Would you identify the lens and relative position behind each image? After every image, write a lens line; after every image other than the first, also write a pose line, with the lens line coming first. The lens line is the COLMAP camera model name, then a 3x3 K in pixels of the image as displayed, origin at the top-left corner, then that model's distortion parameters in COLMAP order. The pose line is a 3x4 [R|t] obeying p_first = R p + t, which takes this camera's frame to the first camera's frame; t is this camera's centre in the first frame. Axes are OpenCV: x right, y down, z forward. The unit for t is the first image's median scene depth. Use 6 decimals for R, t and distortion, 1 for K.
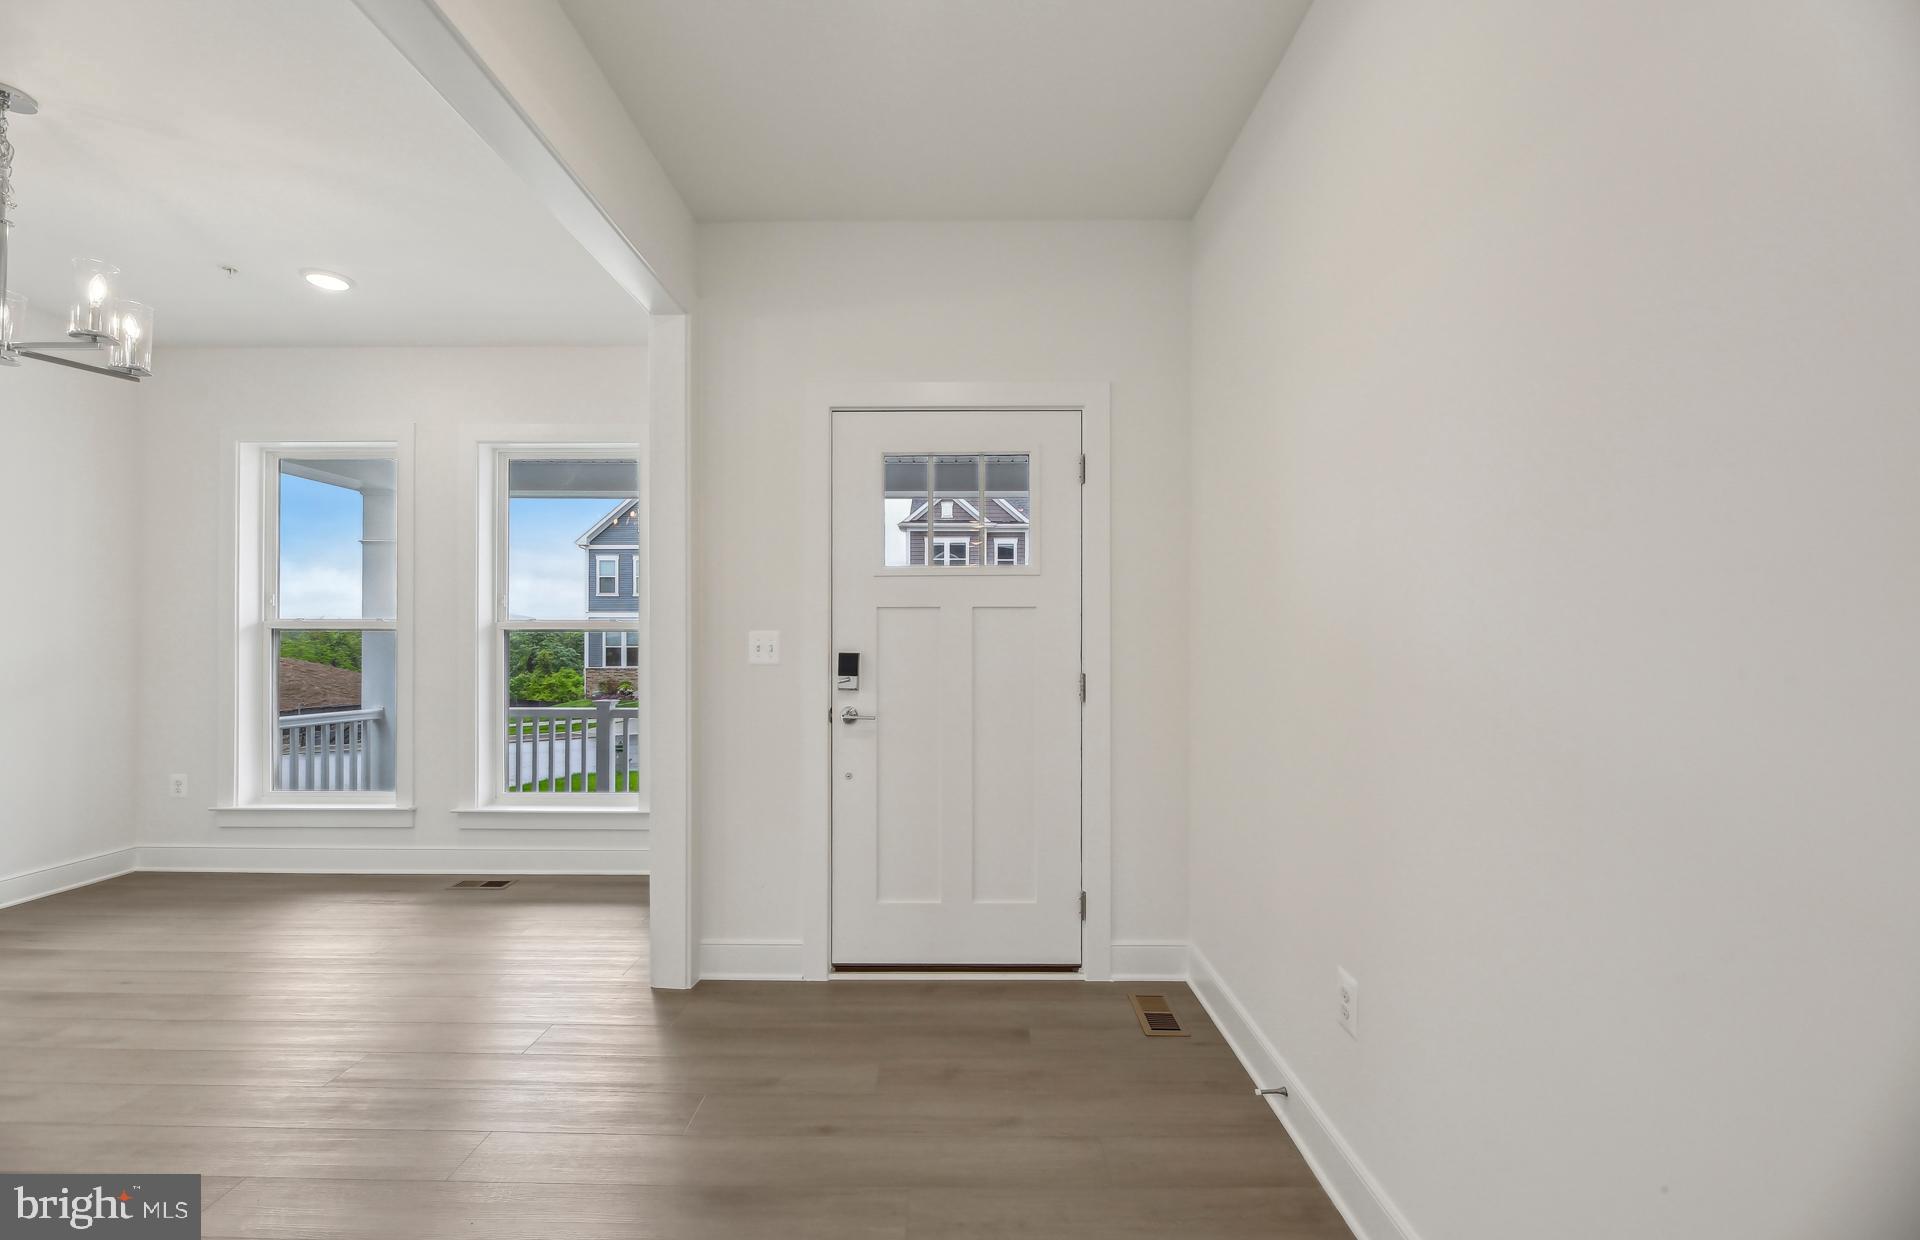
lens RADIAL K [[785.0, 0, 963.8], [0, 785.0, 634.0], [0, 0, 1]] dist [-0.001706, -0.000589]
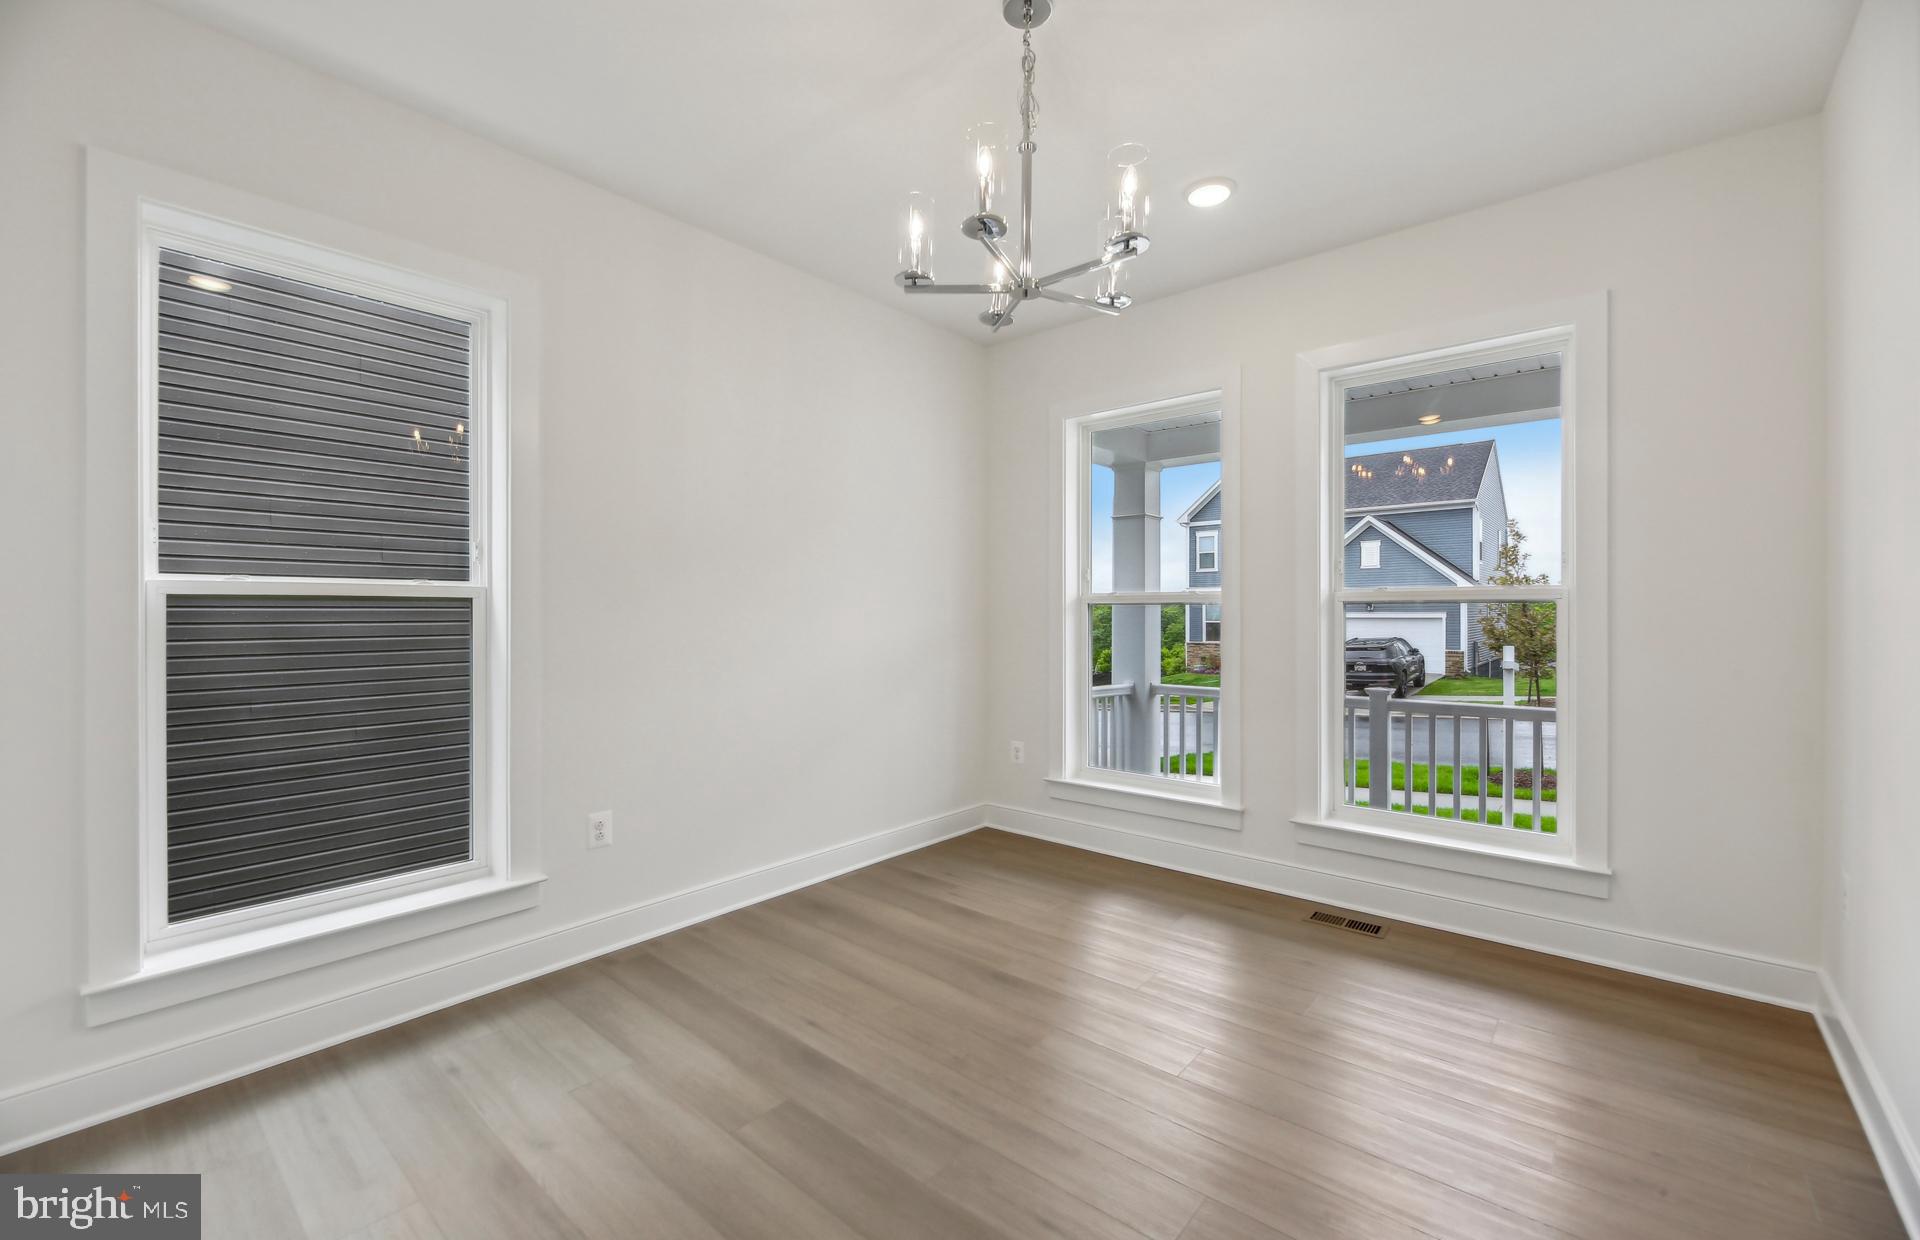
lens RADIAL K [[785.0, 0, 963.3], [0, 785.0, 609.5], [0, 0, 1]] dist [-0.001706, -0.000589]
pose [[0.772038, -0.005445, -0.635553, -0.382832], [0.005846, 0.999982, -0.001466, 0.000921], [0.635550, -0.002584, 0.772056, 0.135525]]
